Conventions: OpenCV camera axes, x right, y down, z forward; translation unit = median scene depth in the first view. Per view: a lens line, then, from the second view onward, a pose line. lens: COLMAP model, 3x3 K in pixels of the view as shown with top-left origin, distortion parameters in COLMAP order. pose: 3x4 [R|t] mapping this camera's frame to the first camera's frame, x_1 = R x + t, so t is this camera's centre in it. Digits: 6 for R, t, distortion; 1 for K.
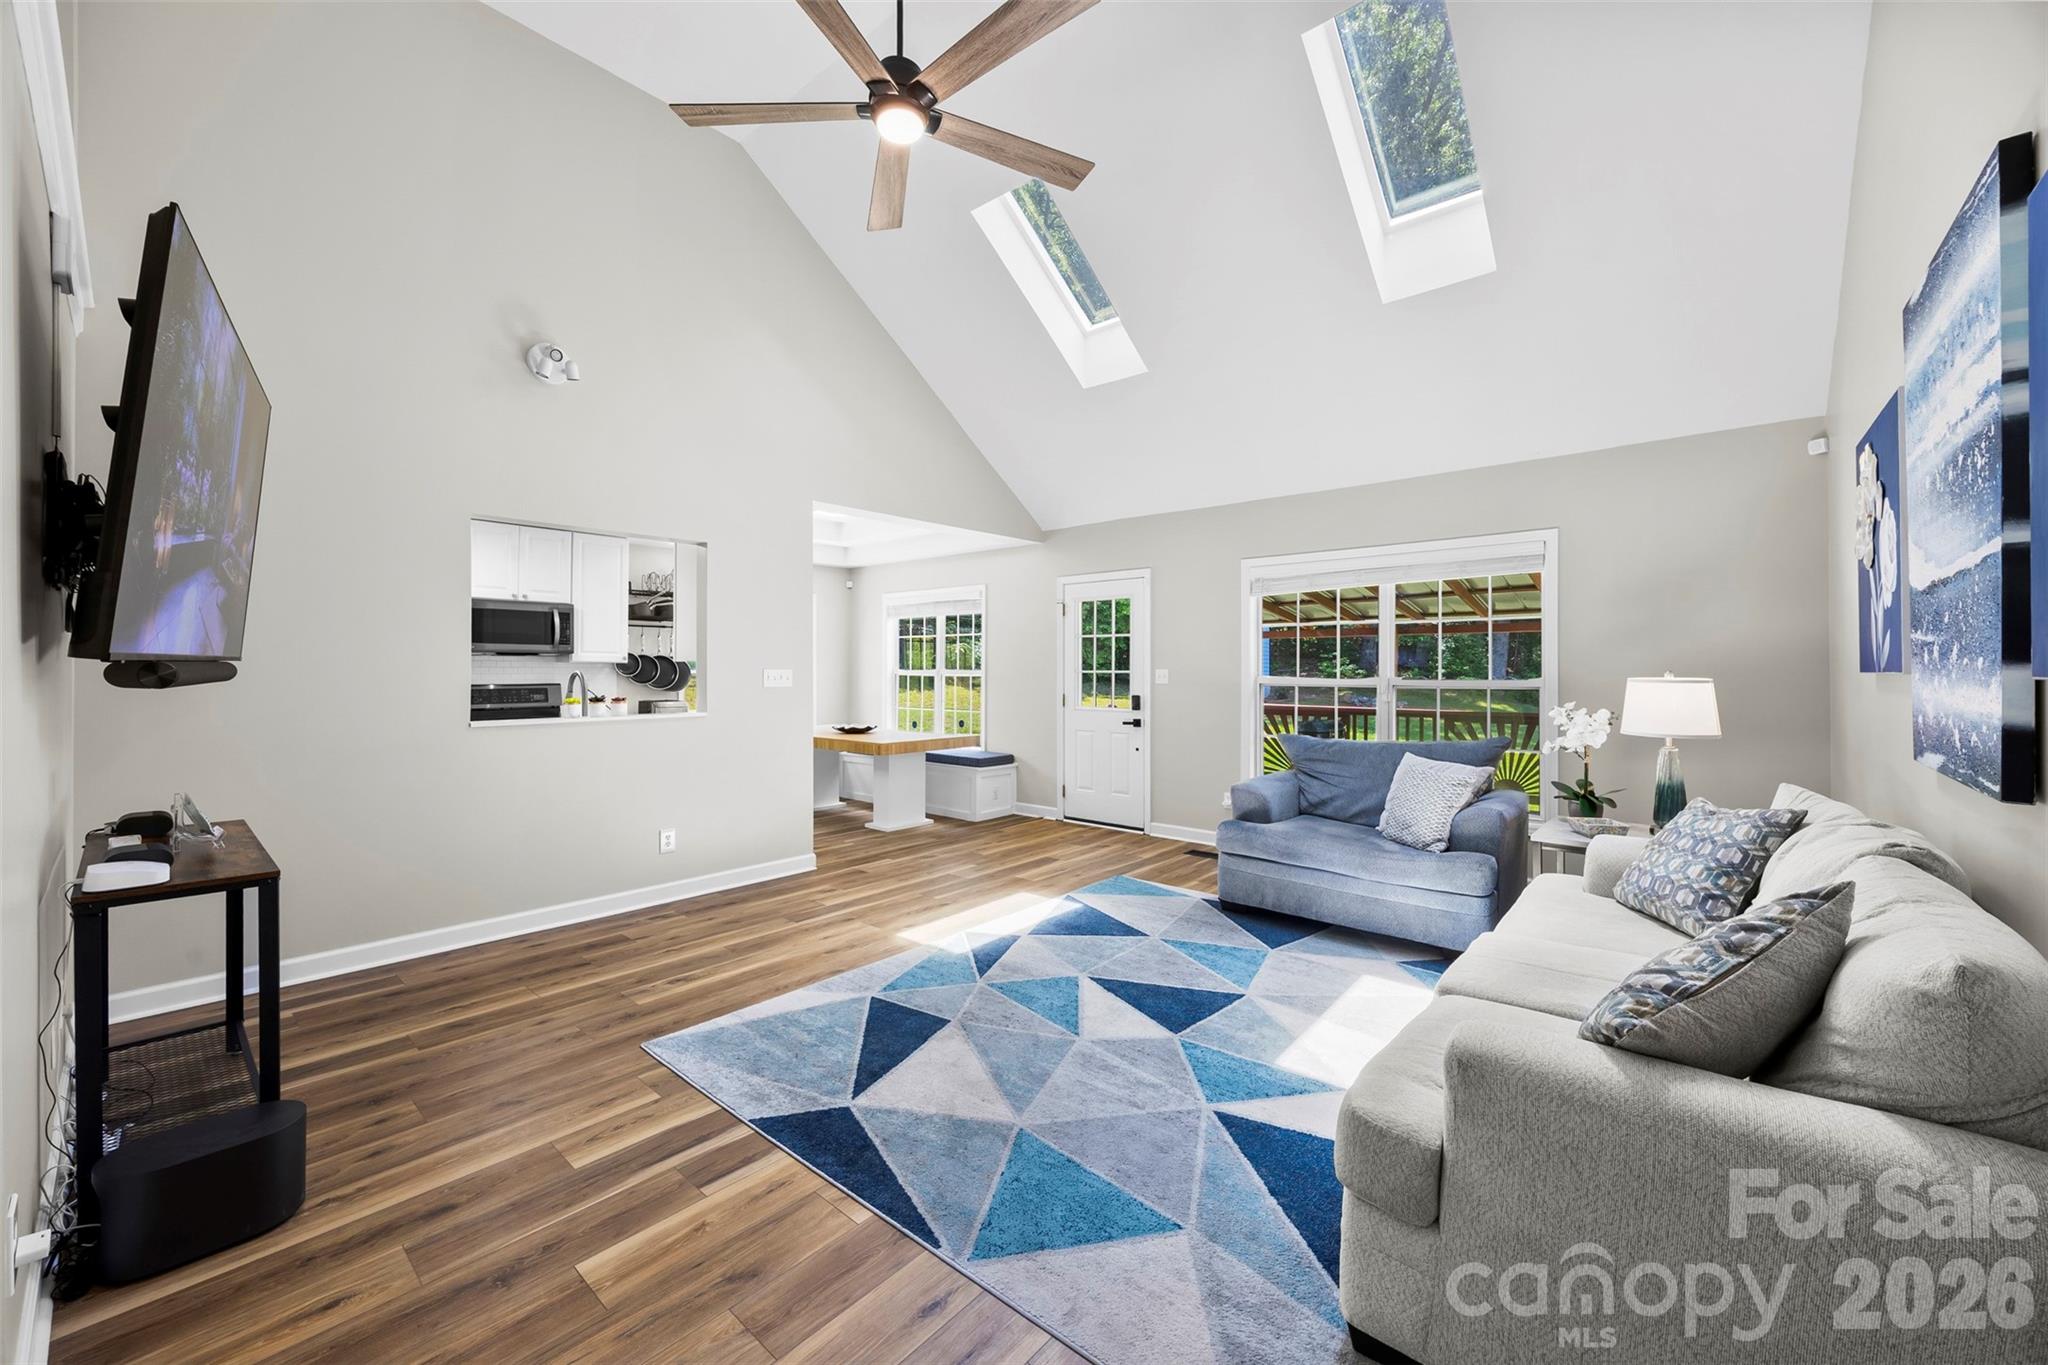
lens RADIAL K [[792.8, 0, 1012.5], [0, 792.8, 669.4], [0, 0, 1]] dist [-0.001711, -0.000008]
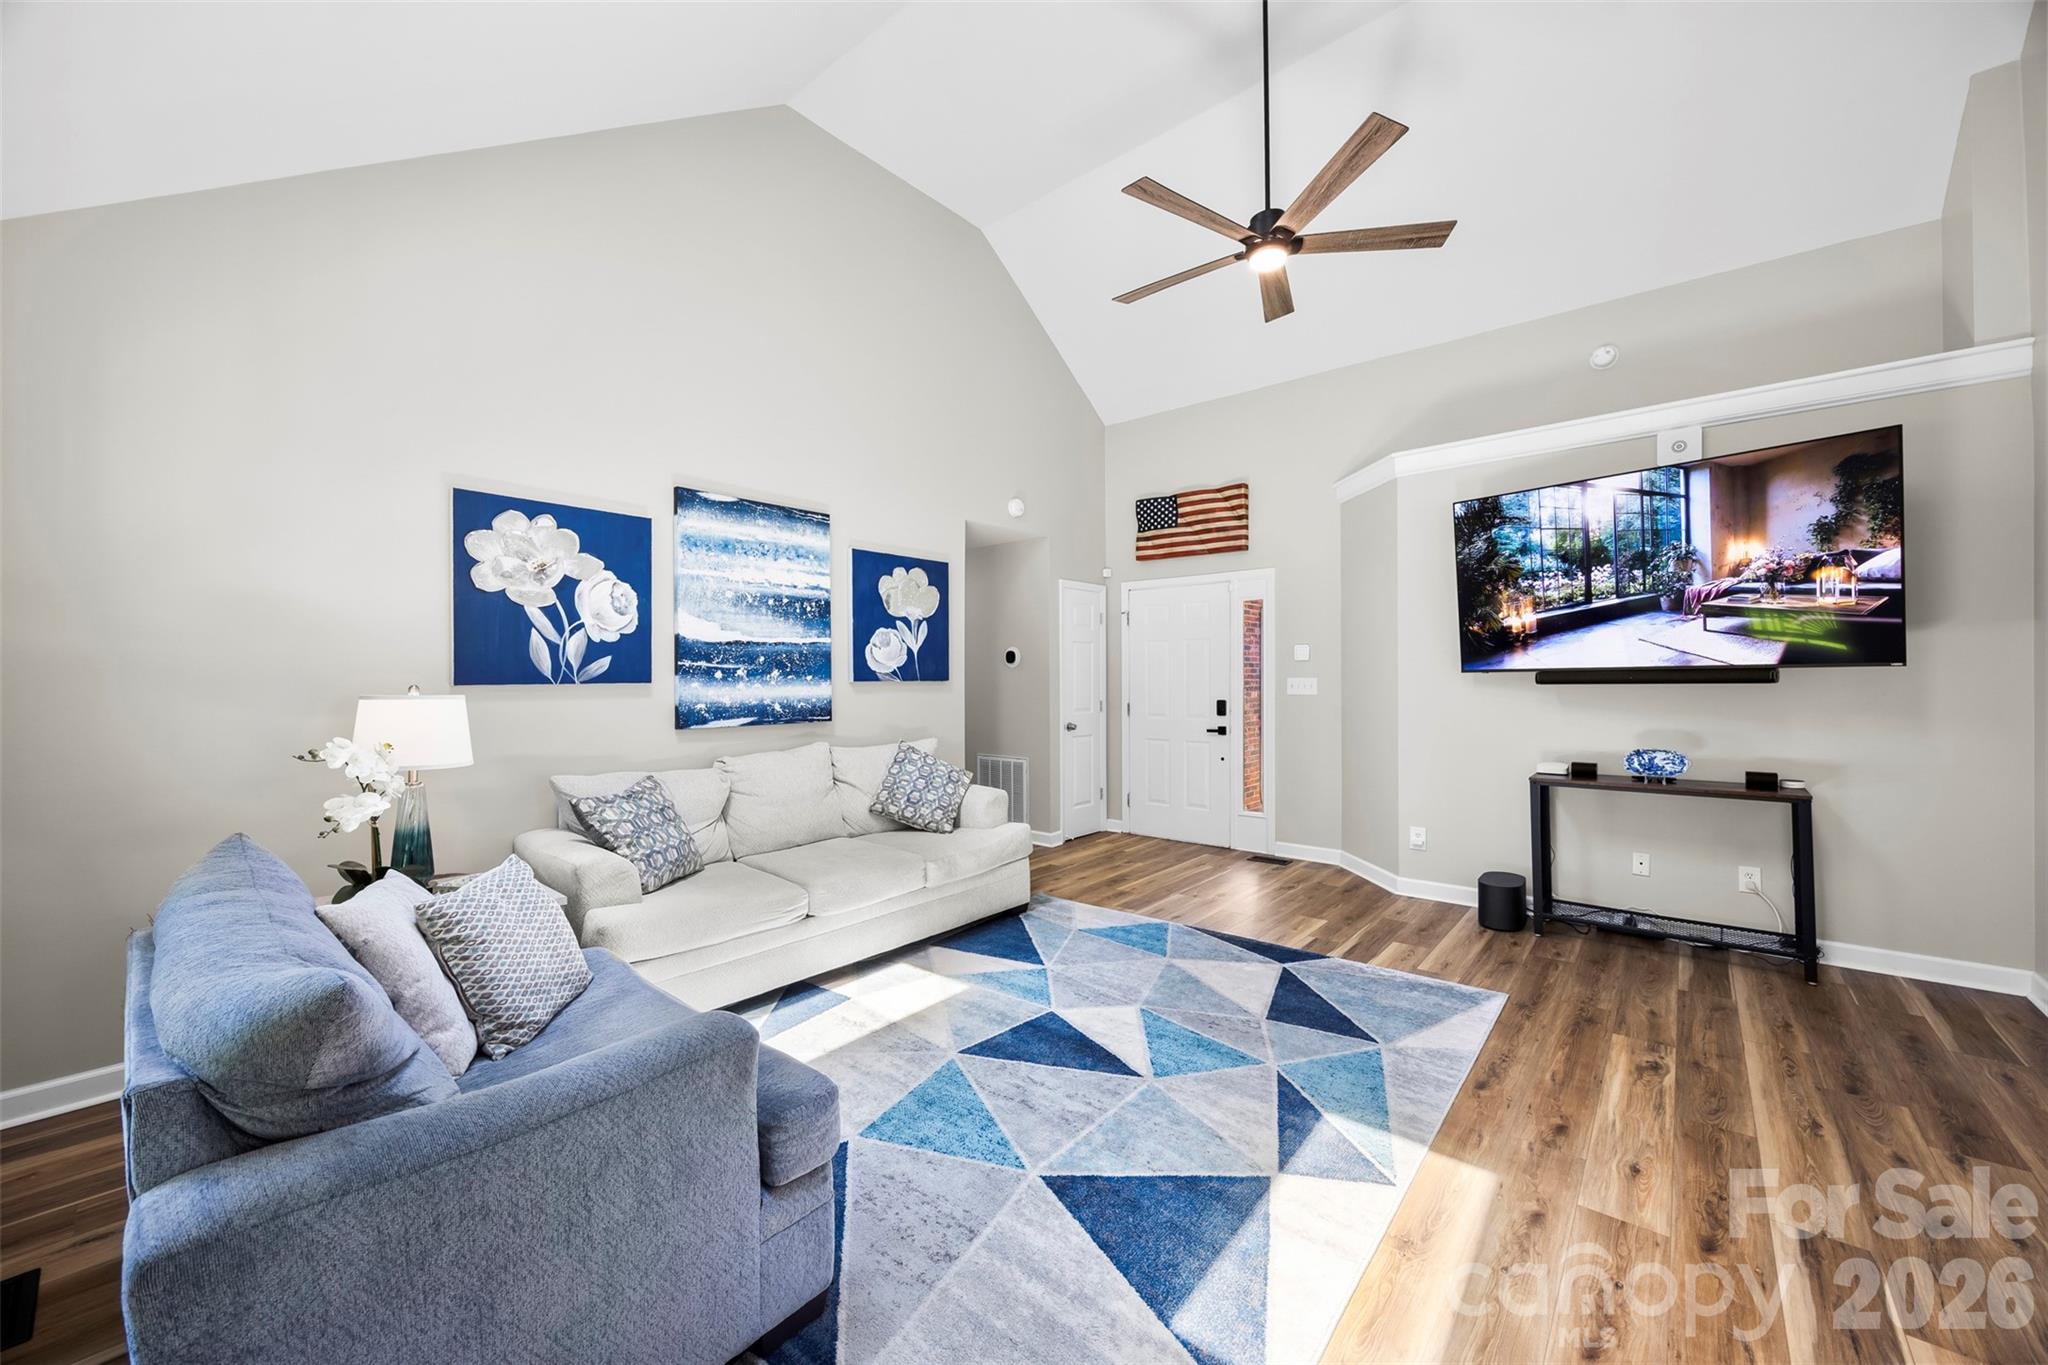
lens RADIAL K [[777.9, 0, 1018.5], [0, 777.9, 680.2], [0, 0, 1]] dist [-0.000190, 0.000142]
pose [[-0.999918, 0.006093, -0.011307, 0.200672], [0.006061, 0.999978, 0.002846, -0.000989], [0.011324, 0.002777, -0.999932, 1.594474]]
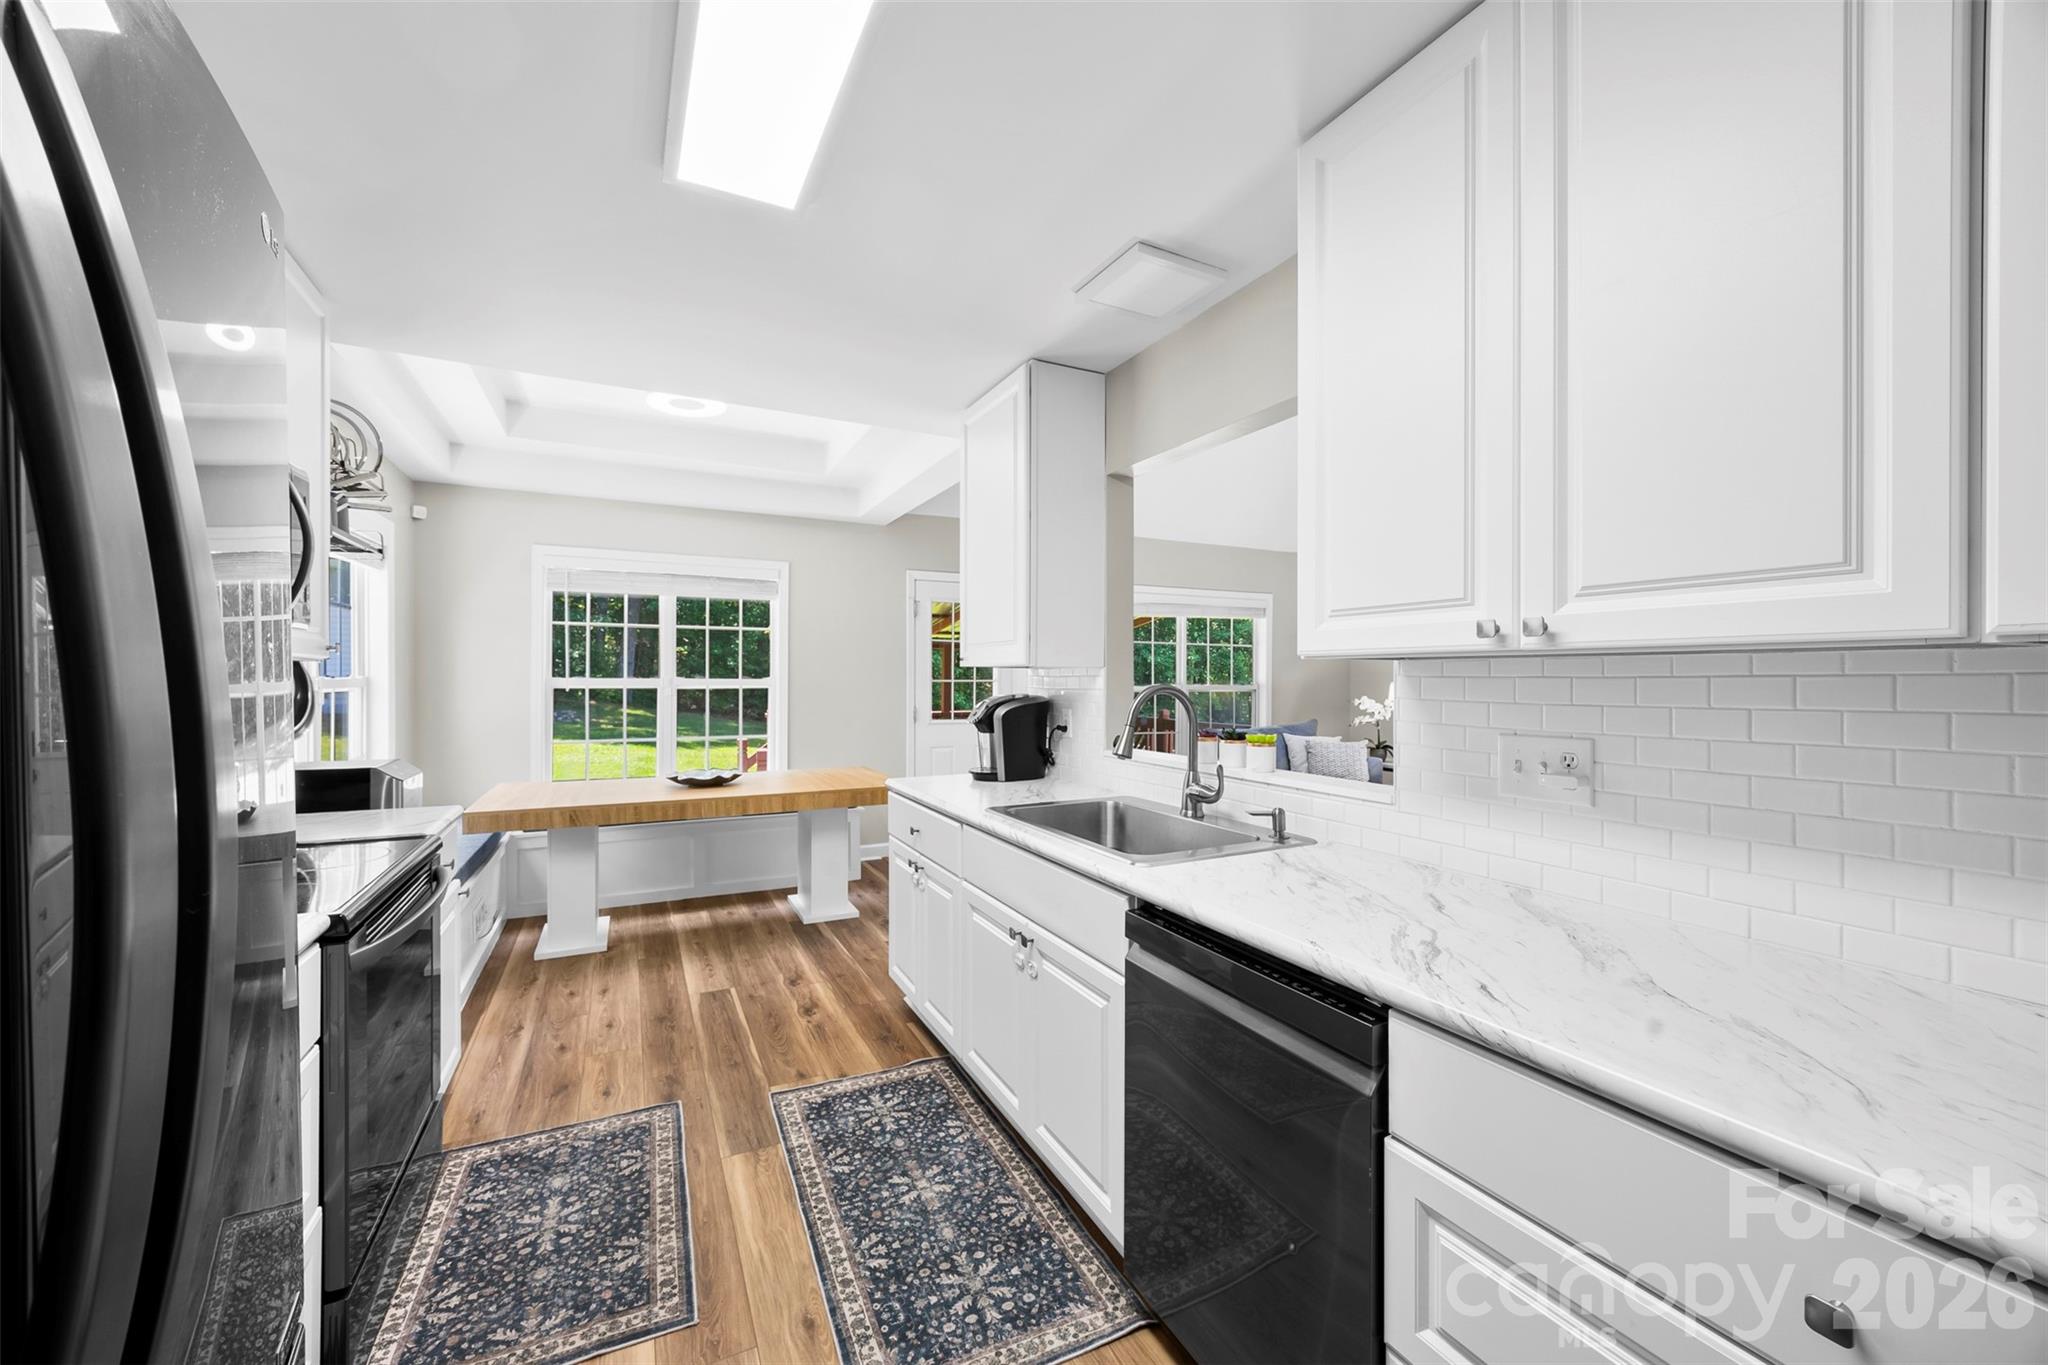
lens RADIAL K [[777.9, 0, 1018.5], [0, 777.9, 680.2], [0, 0, 1]] dist [-0.000190, 0.000142]
pose [[0.364970, -0.001588, 0.931018, -1.244135], [-0.001737, 0.999996, 0.002387, -0.000739], [-0.931018, -0.002488, 0.364966, 1.069035]]
